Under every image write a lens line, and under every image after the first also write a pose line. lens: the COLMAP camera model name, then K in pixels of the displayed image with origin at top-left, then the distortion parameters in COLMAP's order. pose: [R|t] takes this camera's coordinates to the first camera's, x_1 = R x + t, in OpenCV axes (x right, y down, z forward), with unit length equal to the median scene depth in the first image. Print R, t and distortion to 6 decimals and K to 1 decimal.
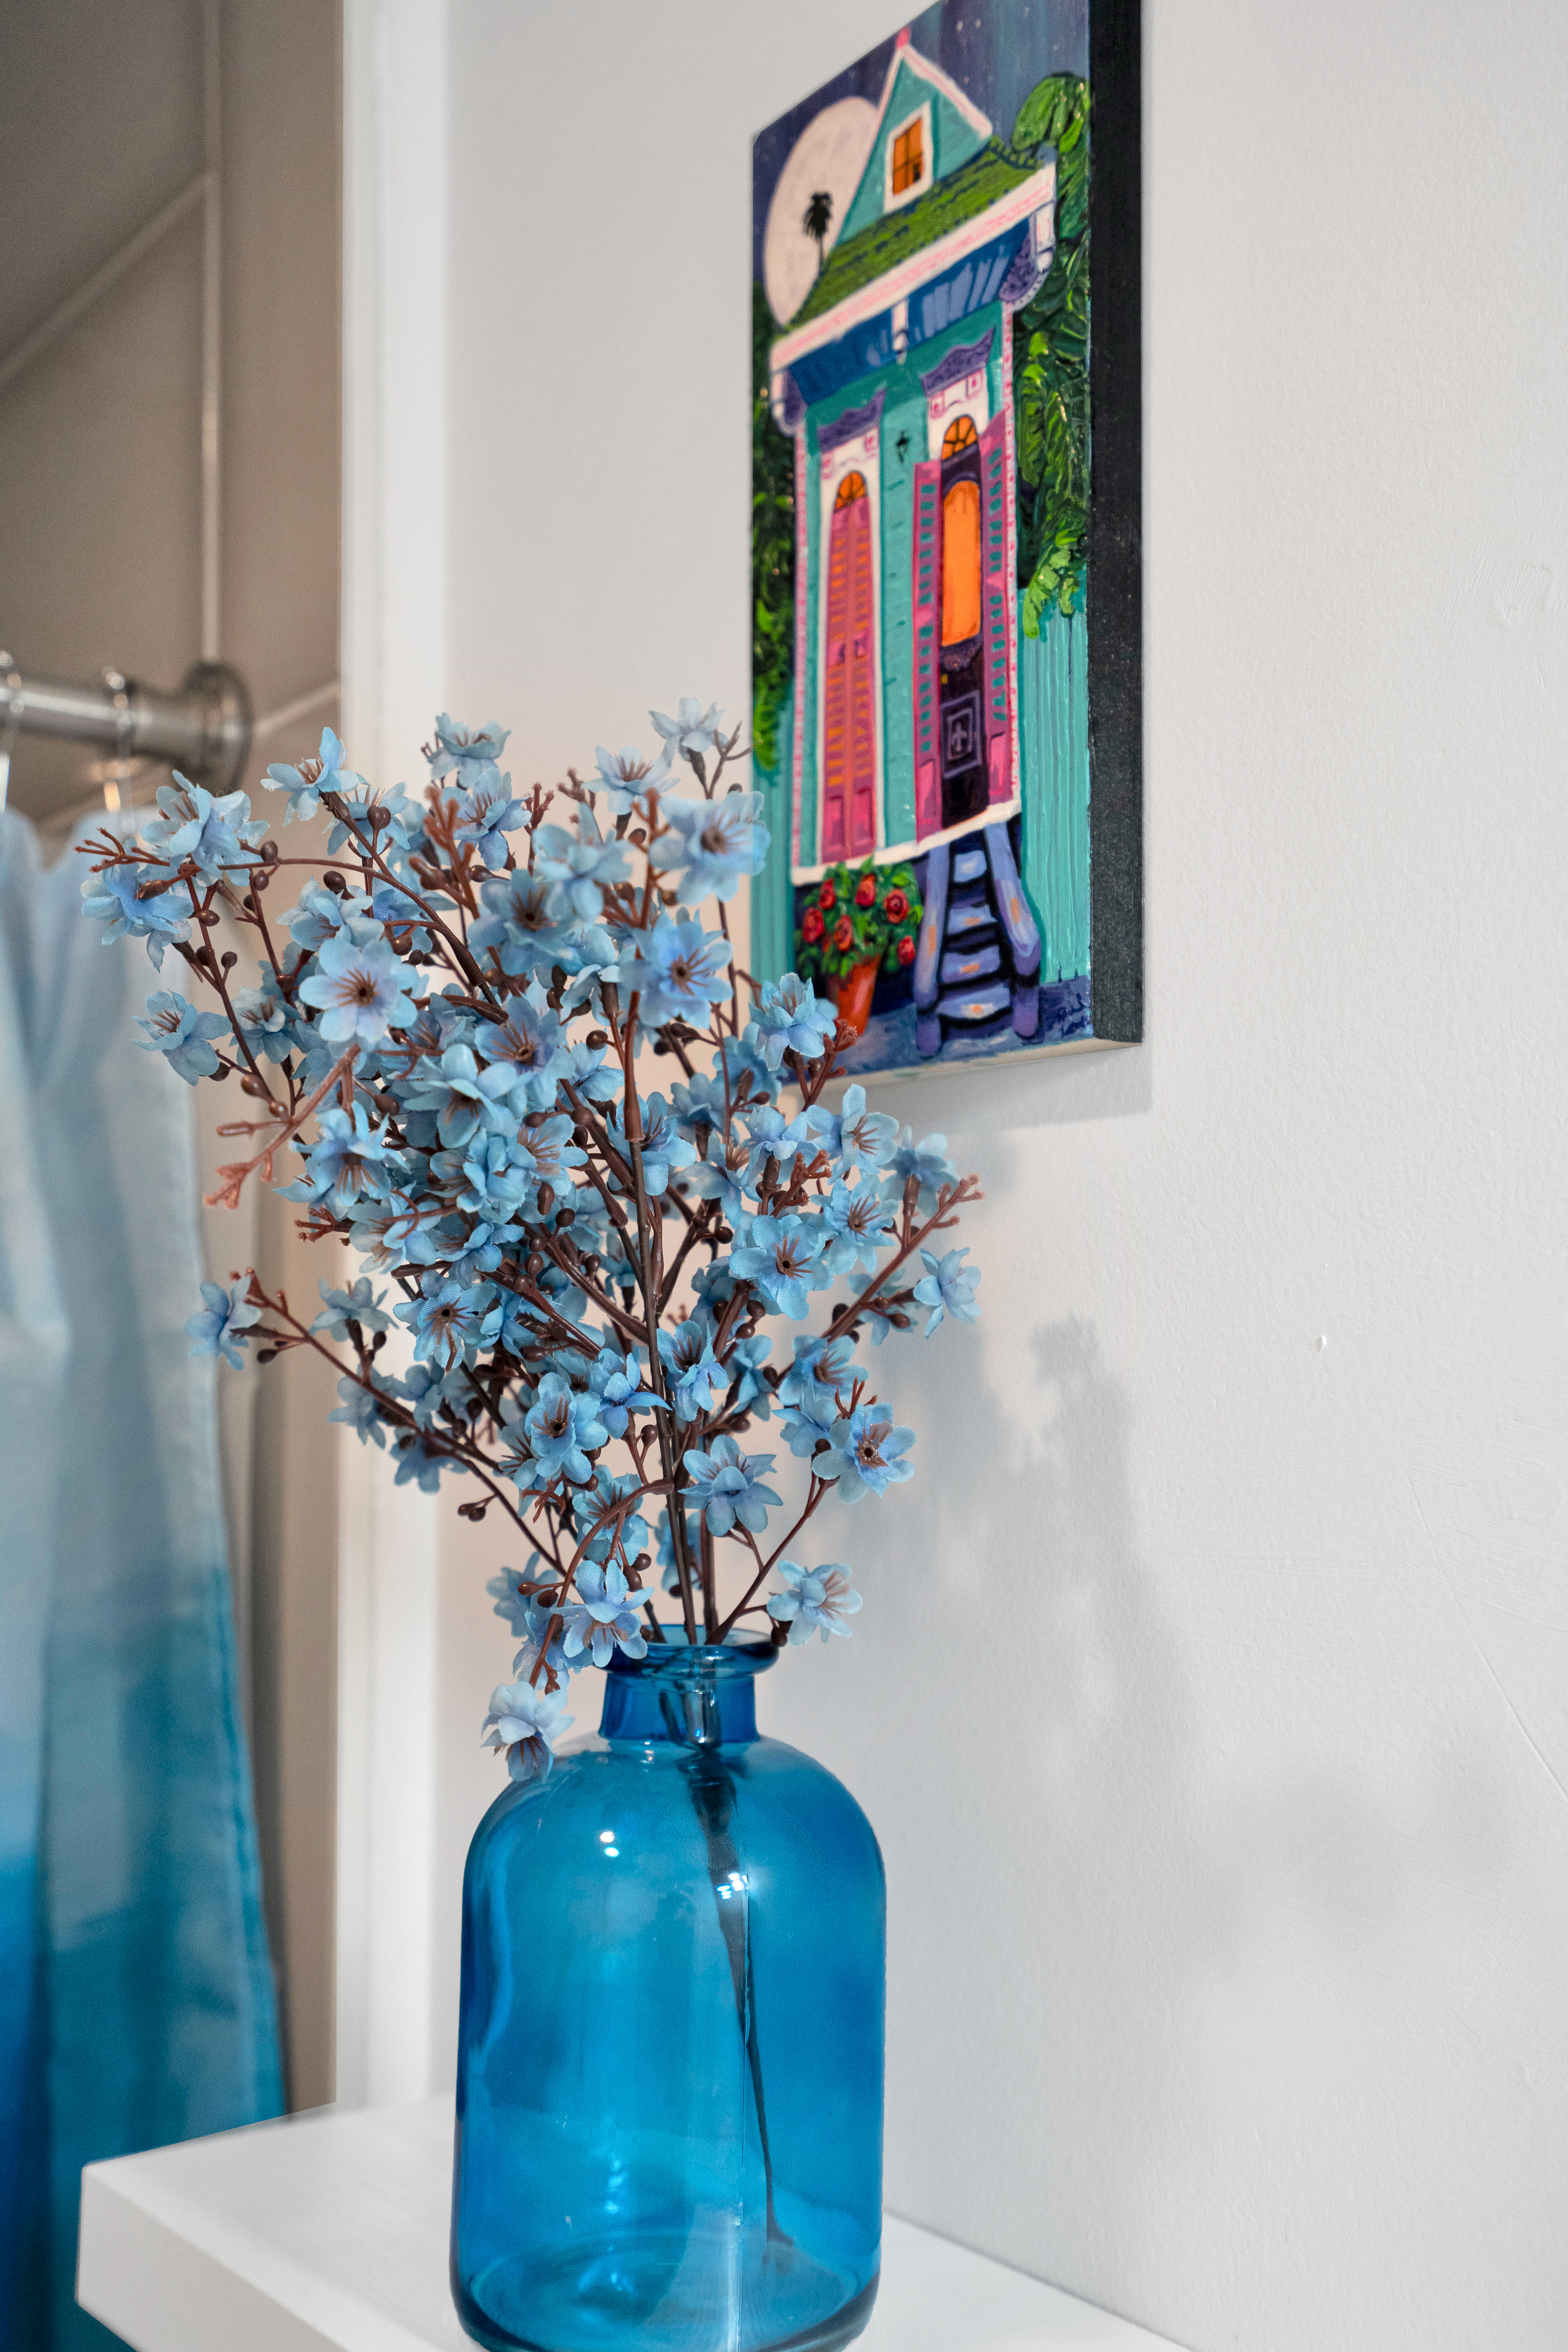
lens RADIAL K [[2236.6, 0, 783.4], [0, 2236.6, 1183.0], [0, 0, 1]] dist [0.064412, 0.000000]
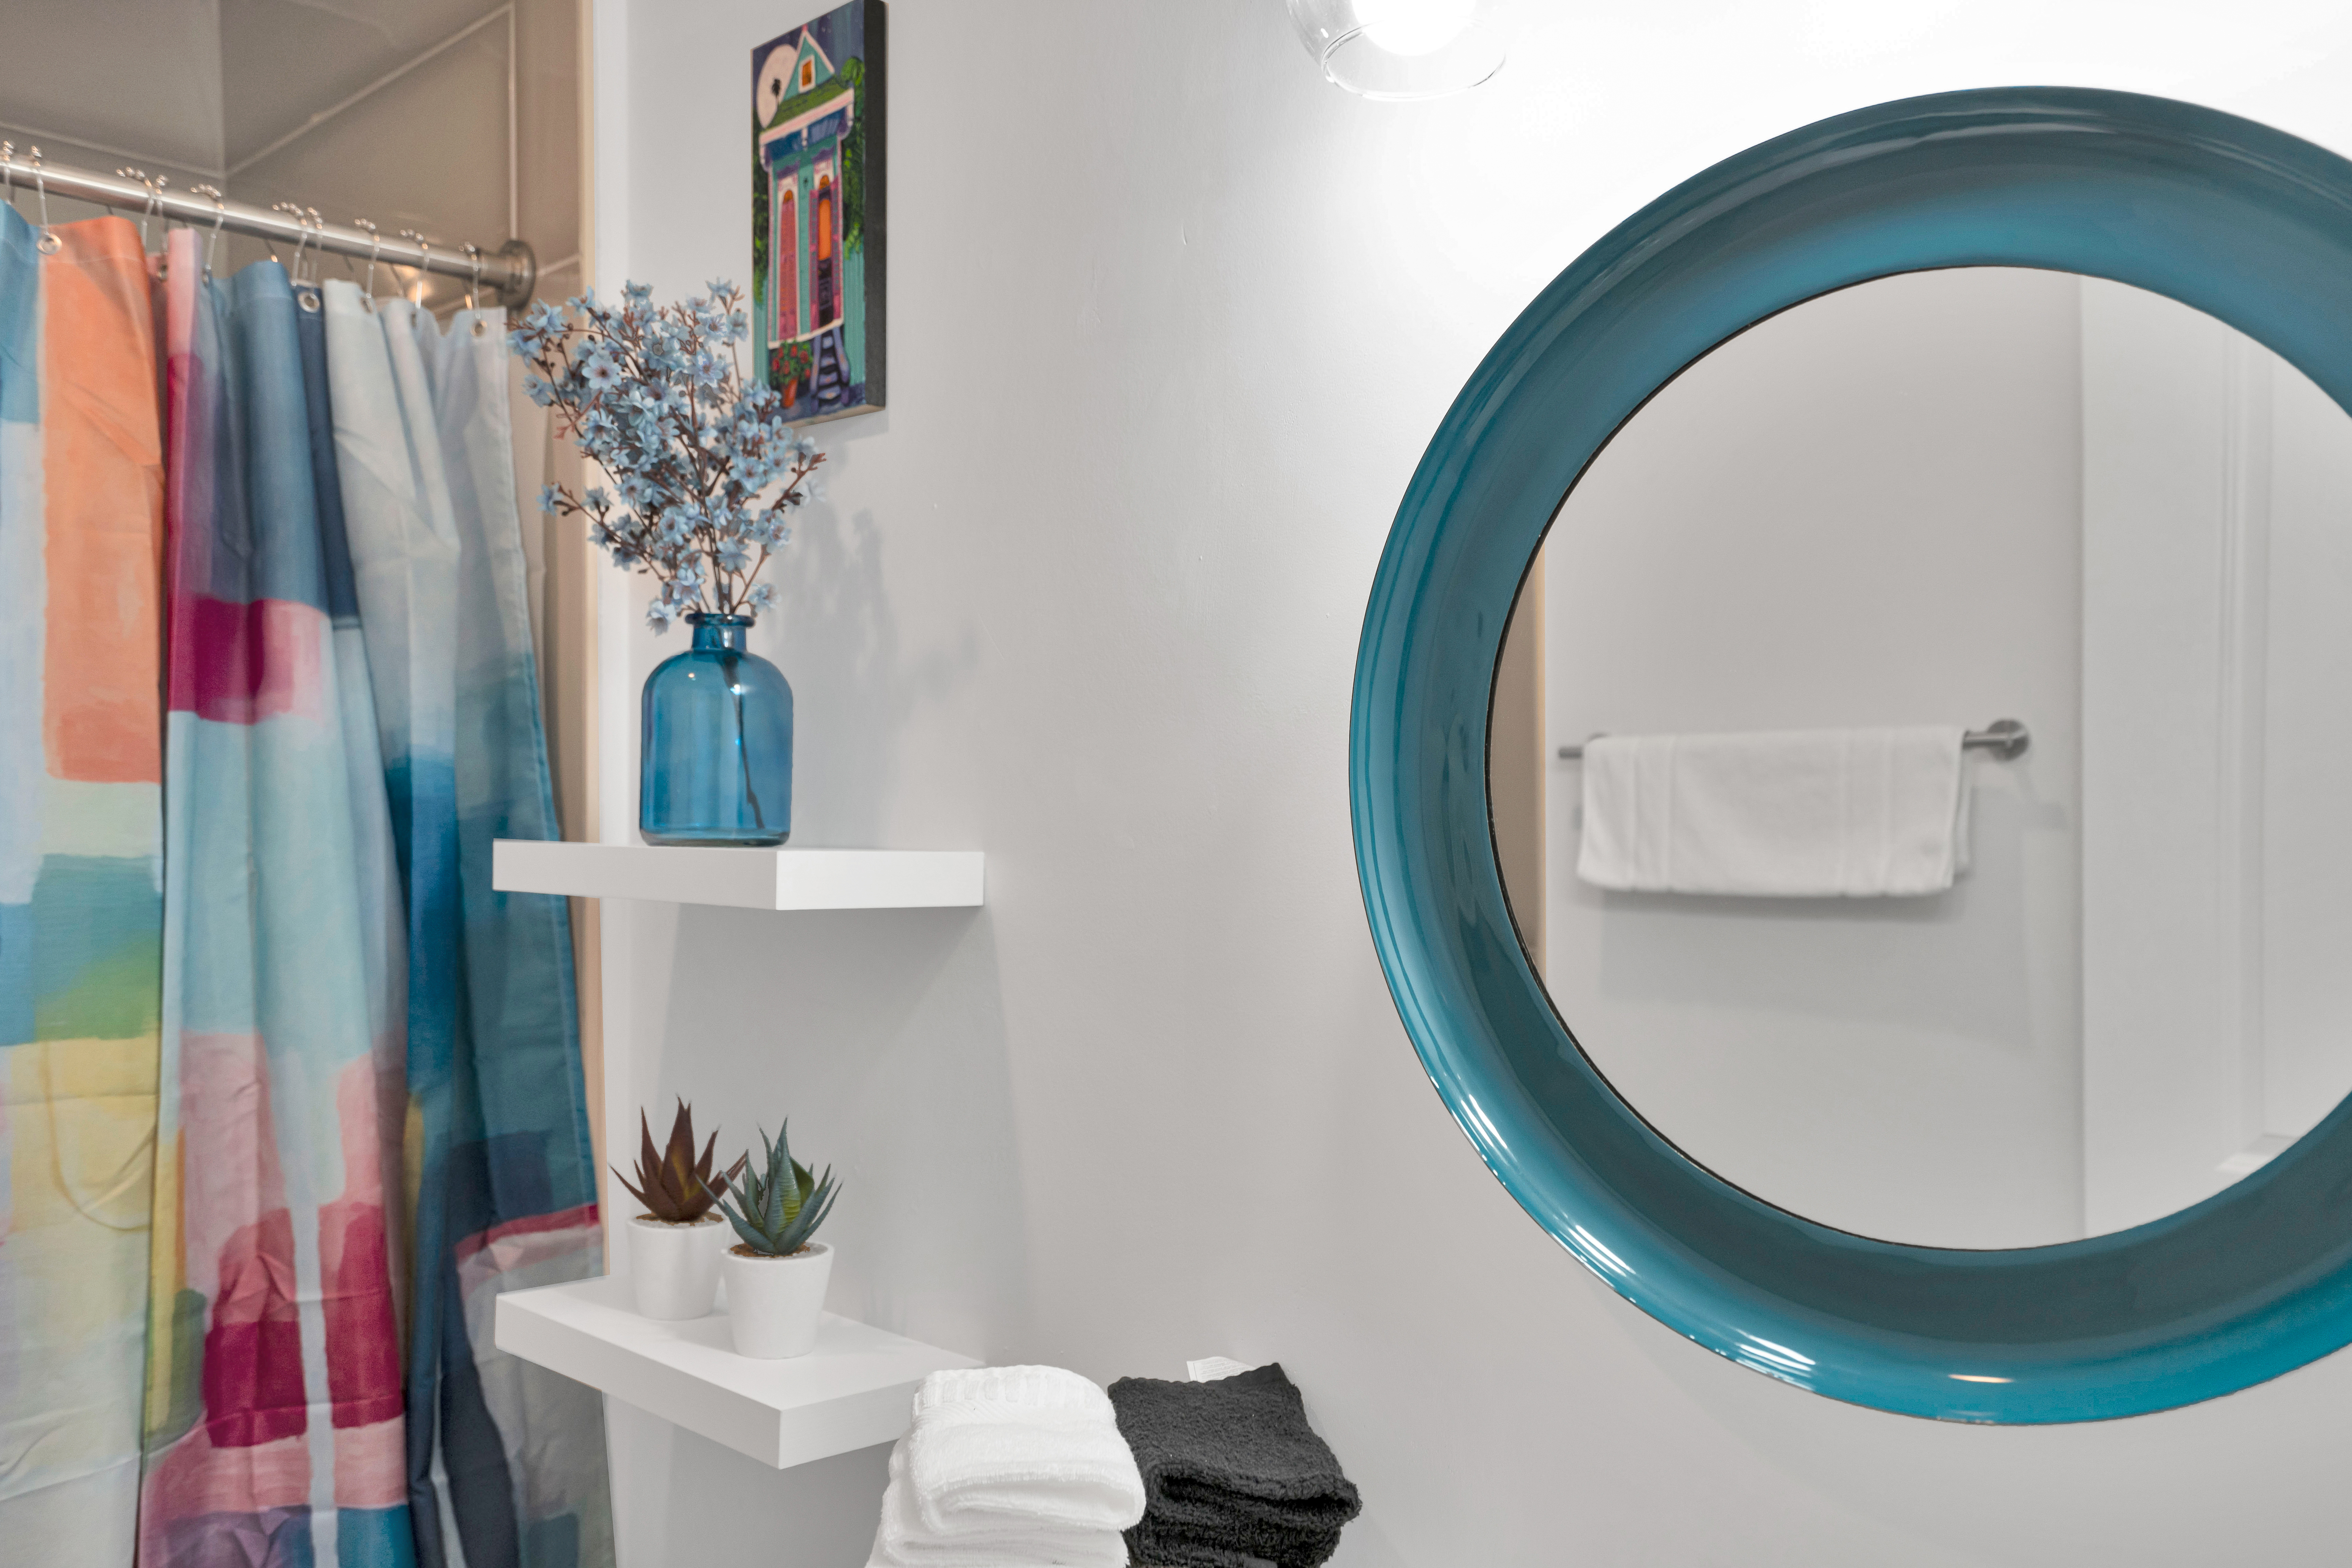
lens RADIAL K [[1896.7, 0, 1196.8], [0, 1896.7, 792.8], [0, 0, 1]] dist [0.012249, 0.011938]
pose [[0.990174, 0.001282, 0.139837, 0.210921], [-0.011841, 0.997135, 0.074704, 0.234304], [-0.139341, -0.075625, 0.987352, -1.430166]]
